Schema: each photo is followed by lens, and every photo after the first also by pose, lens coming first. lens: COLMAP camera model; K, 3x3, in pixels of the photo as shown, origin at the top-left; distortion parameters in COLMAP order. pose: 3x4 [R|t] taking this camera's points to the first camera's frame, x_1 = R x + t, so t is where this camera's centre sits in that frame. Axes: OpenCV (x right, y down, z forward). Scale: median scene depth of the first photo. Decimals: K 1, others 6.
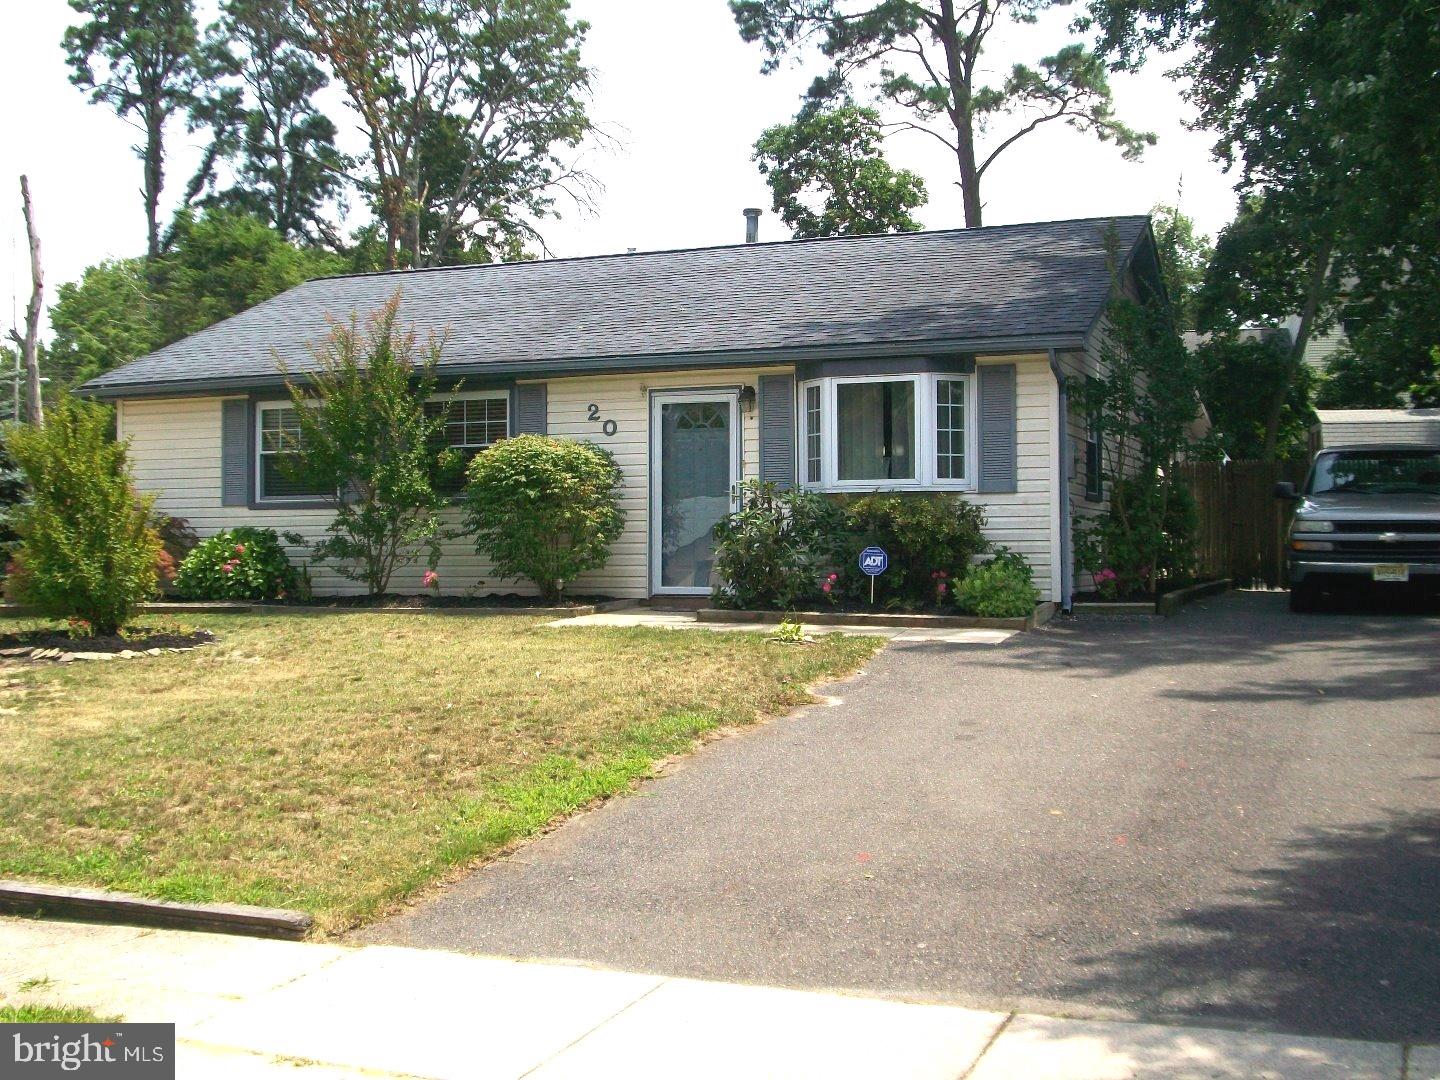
lens RADIAL K [[1699.6, 0, 720.0], [0, 1699.6, 540.0], [0, 0, 1]] dist [-0.084172, 0.017456]
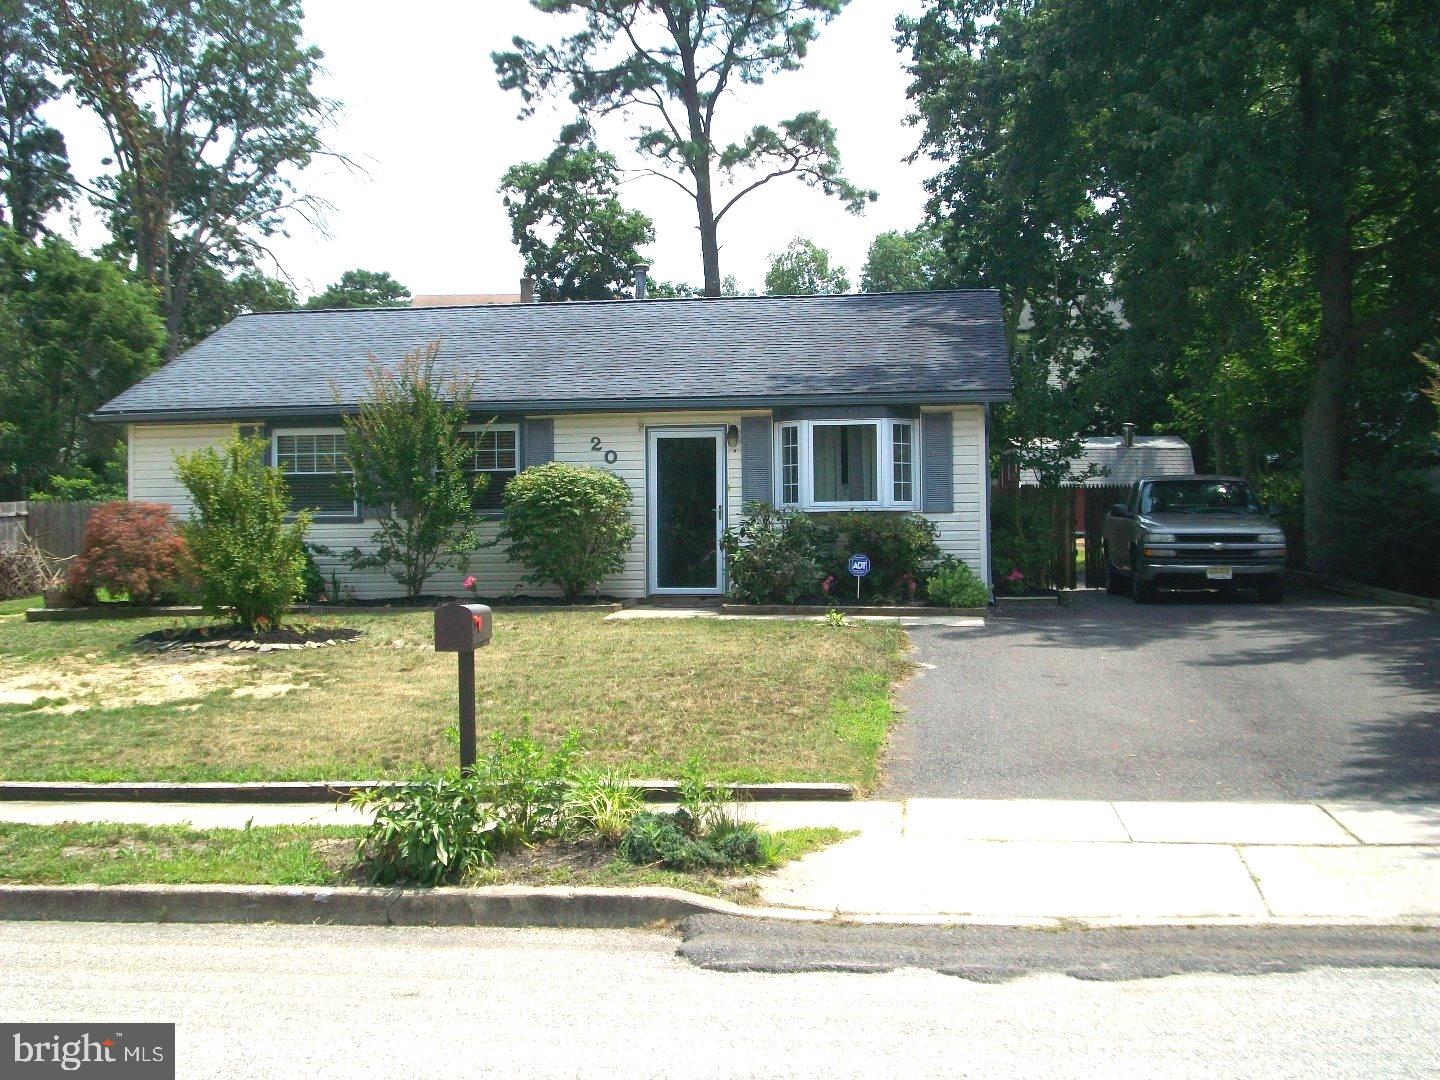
lens RADIAL K [[1699.6, 0, 720.0], [0, 1699.6, 540.0], [0, 0, 1]] dist [-0.084172, 0.017456]
pose [[0.970711, -0.000649, 0.240251, -0.262363], [0.002211, 0.999978, -0.006234, 0.000755], [-0.240241, 0.006583, 0.970691, -0.180763]]
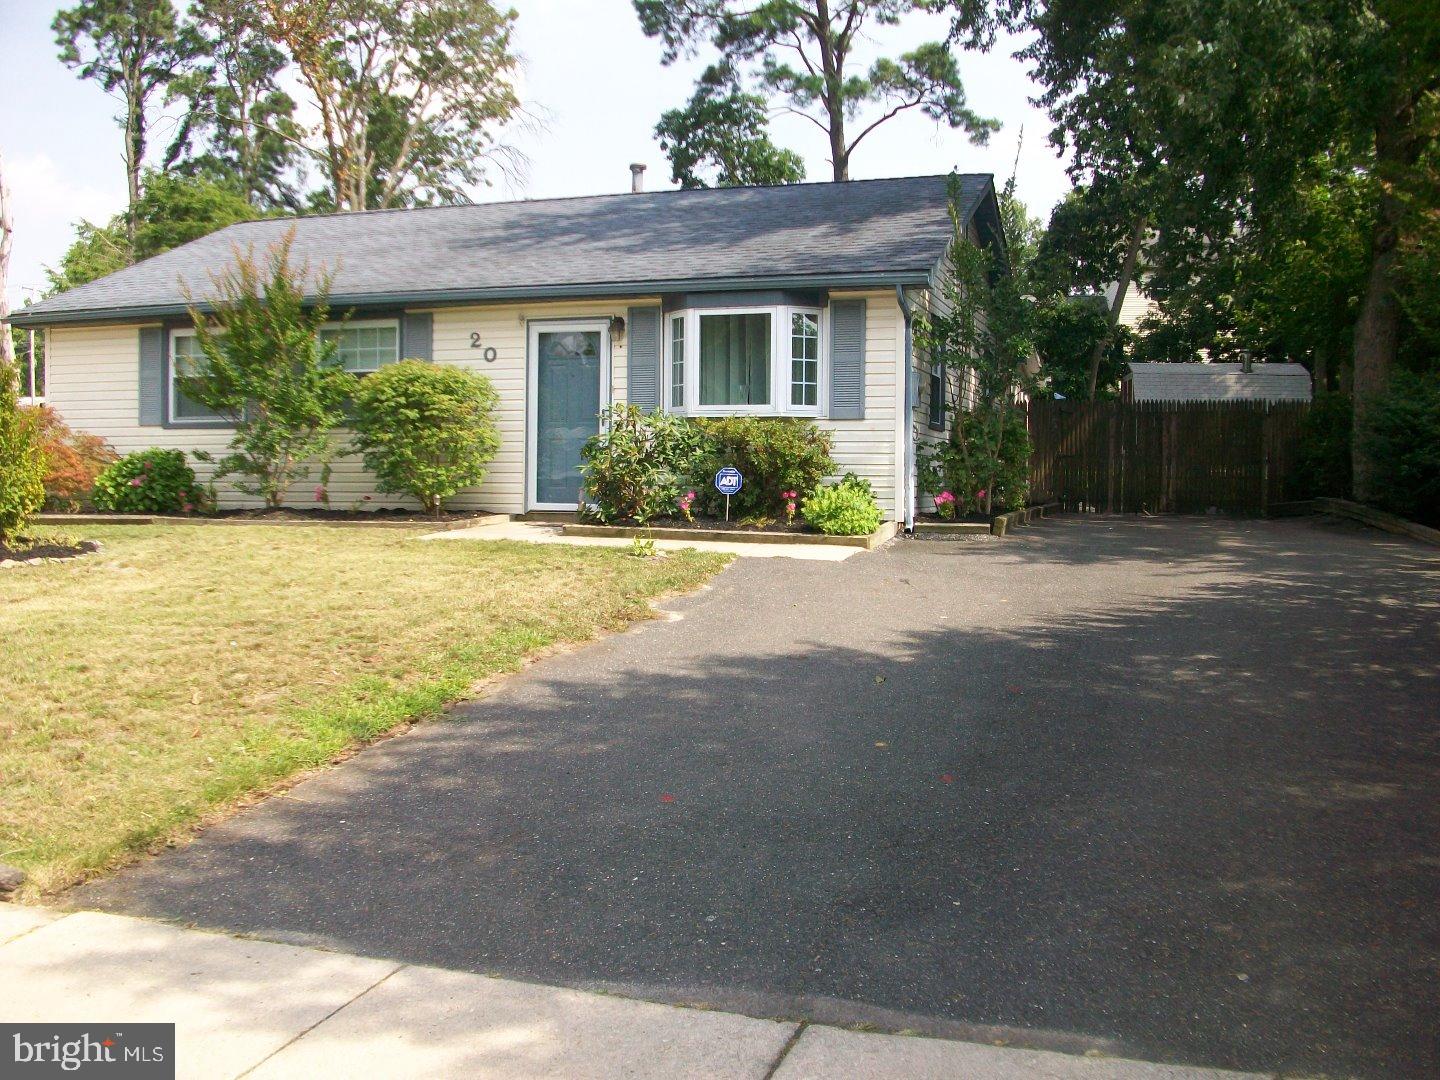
lens RADIAL K [[1399.7, 0, 720.0], [0, 1399.7, 540.0], [0, 0, 1]] dist [-0.147208, 0.093235]
pose [[0.998173, 0.009948, 0.059601, 0.026960], [-0.013034, 0.998582, 0.051624, 0.003351], [-0.059003, -0.052306, 0.996886, 0.102438]]
